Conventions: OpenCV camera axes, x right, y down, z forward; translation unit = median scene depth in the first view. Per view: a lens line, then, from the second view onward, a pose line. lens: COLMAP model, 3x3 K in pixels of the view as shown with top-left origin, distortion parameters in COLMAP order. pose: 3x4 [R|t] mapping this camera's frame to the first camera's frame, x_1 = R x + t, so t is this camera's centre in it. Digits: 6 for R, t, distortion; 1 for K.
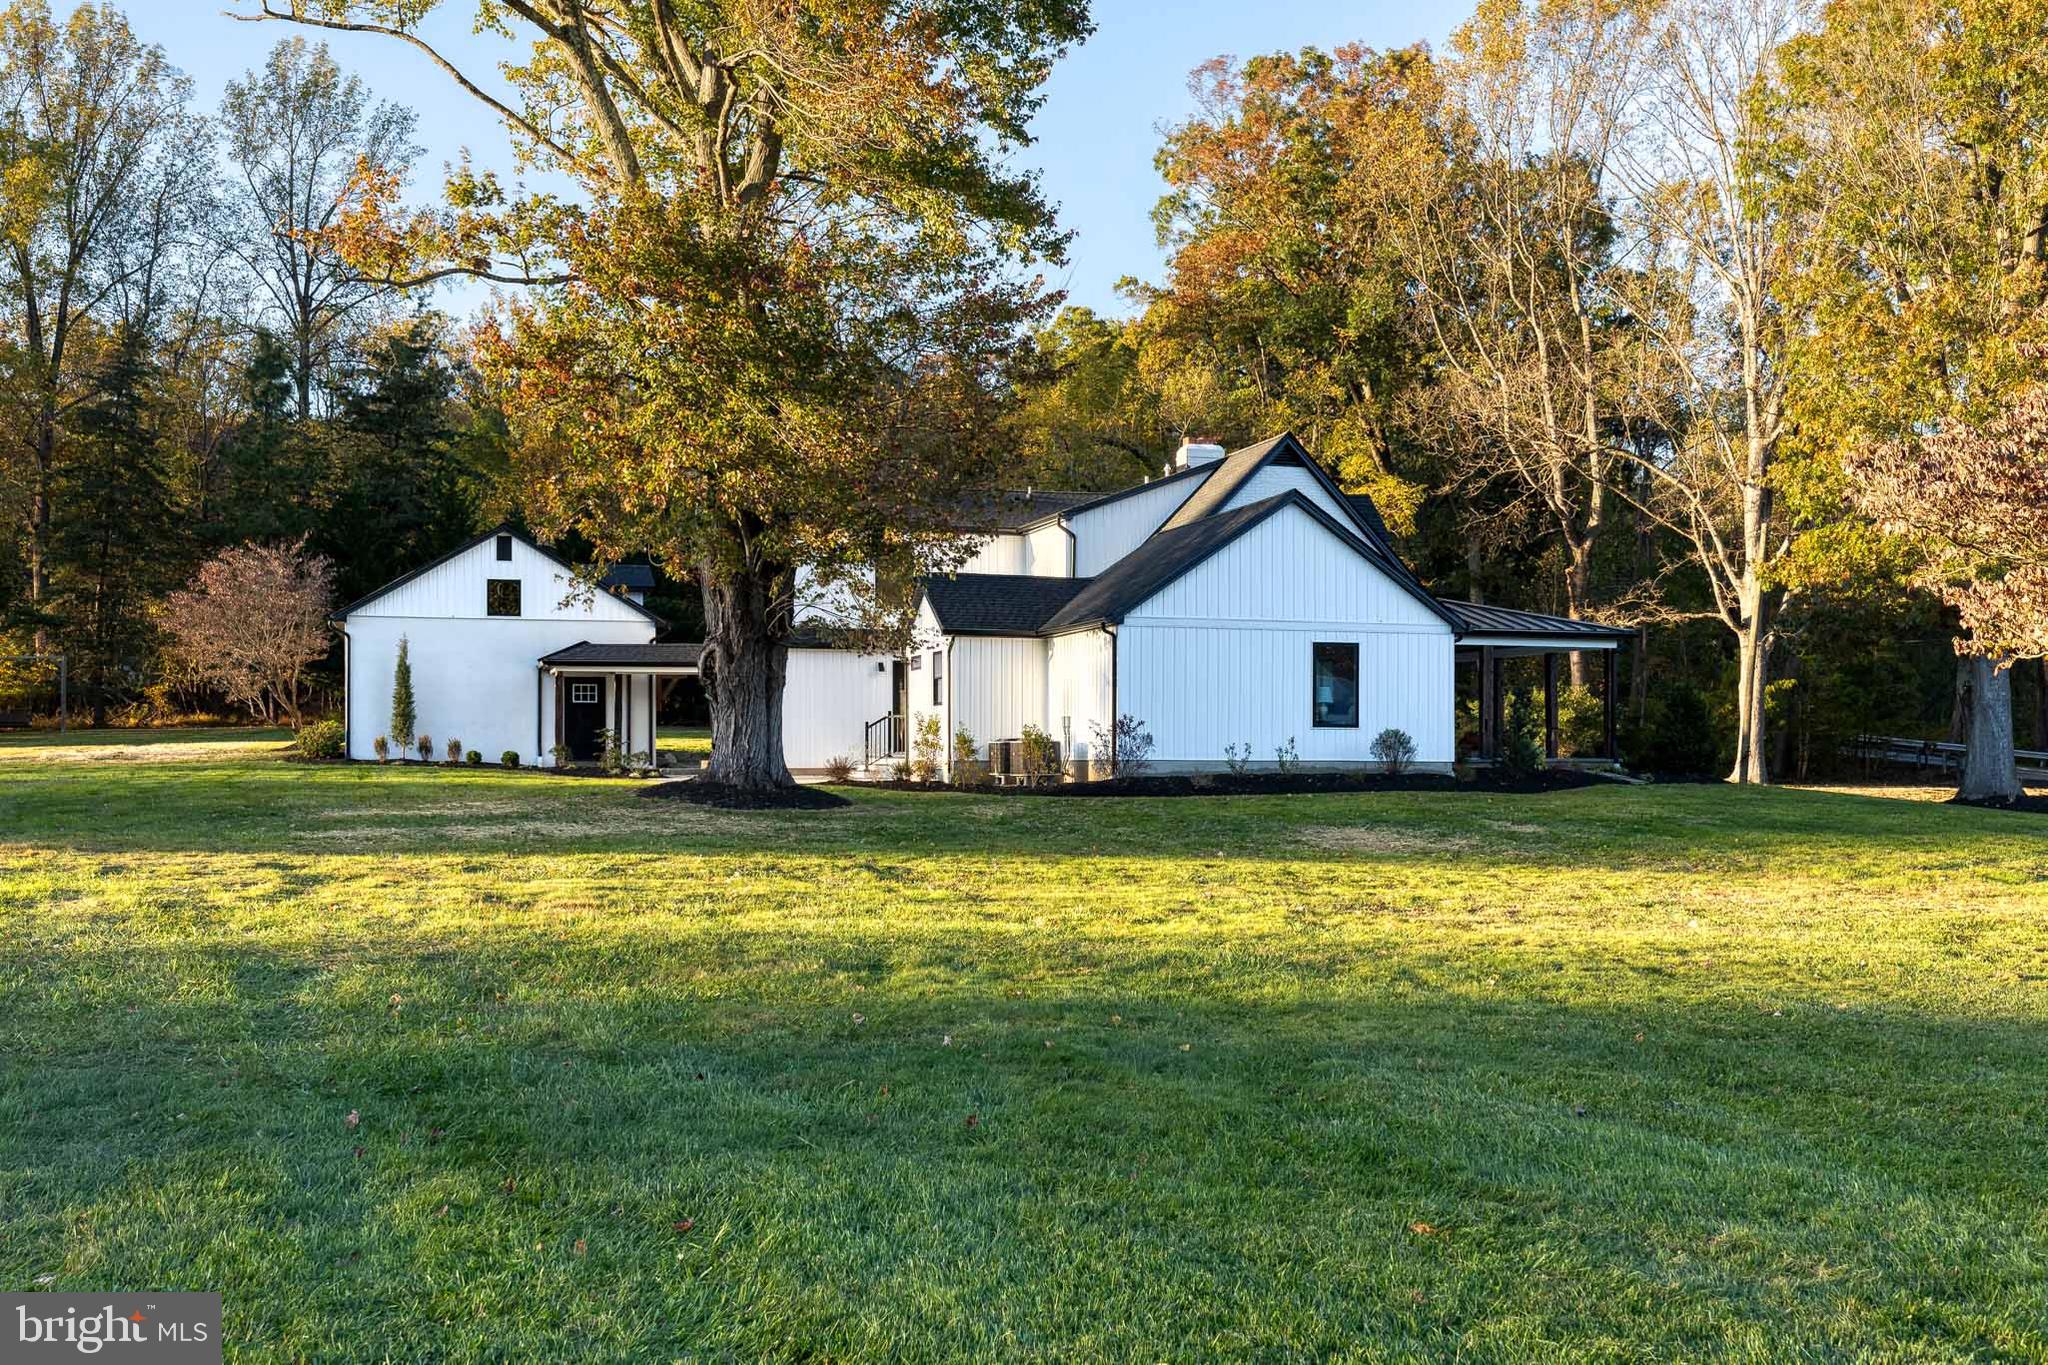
lens RADIAL K [[1981.8, 0, 1024.0], [0, 1981.8, 682.5], [0, 0, 1]] dist [0.046290, 0.011886]
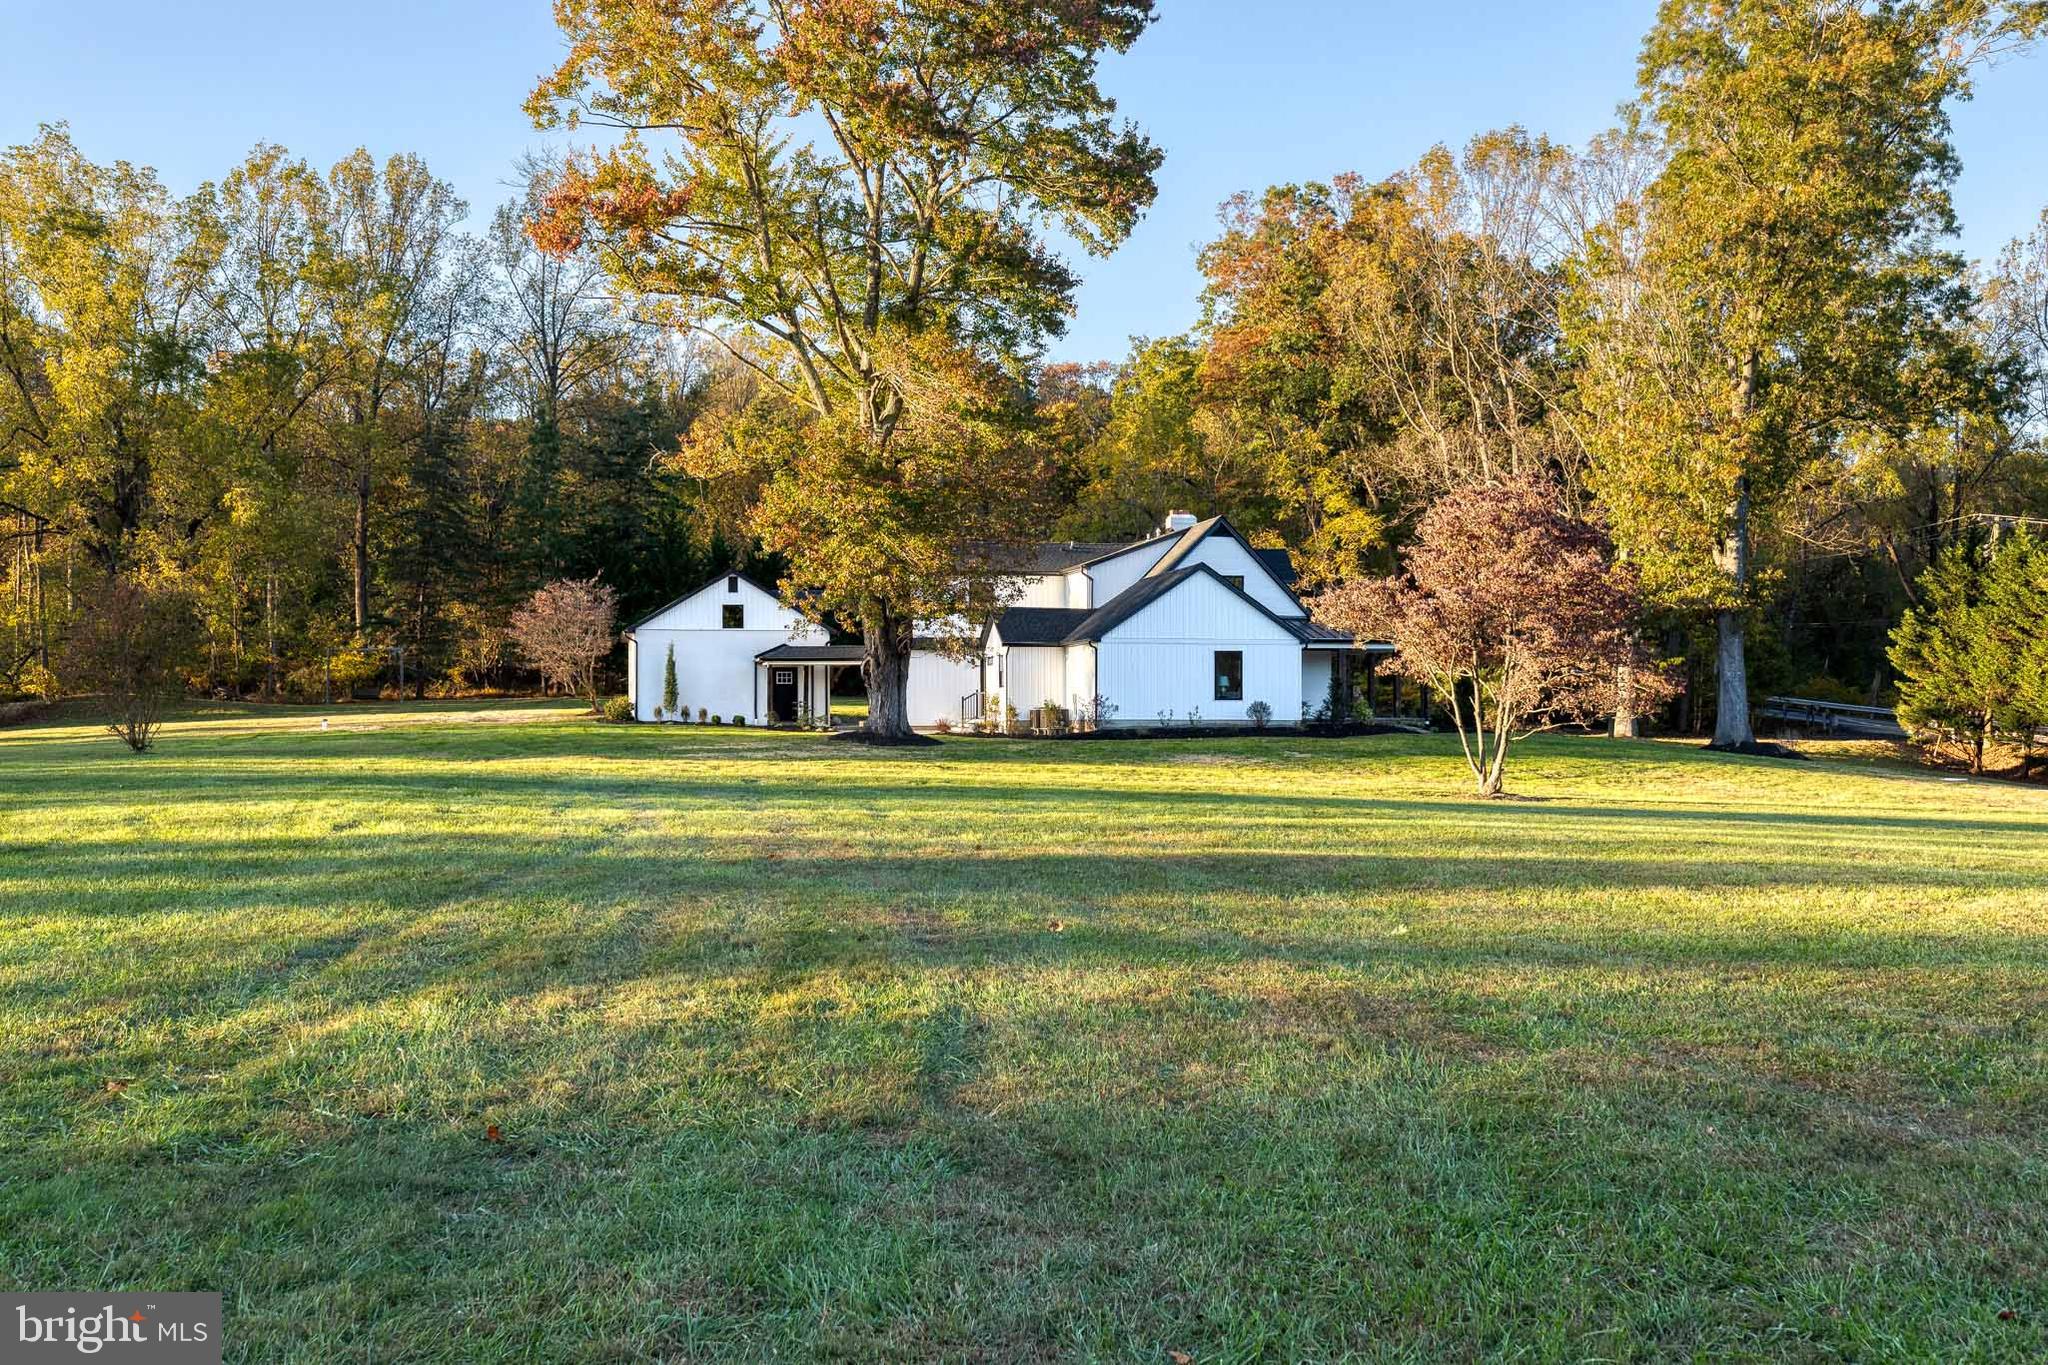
lens RADIAL K [[1981.8, 0, 1024.0], [0, 1981.8, 682.5], [0, 0, 1]] dist [0.046290, 0.011886]
pose [[0.997349, -0.003579, -0.072676, 0.079695], [0.004875, 0.999832, 0.017669, -0.018089], [0.072601, -0.017976, 0.997199, -0.546456]]
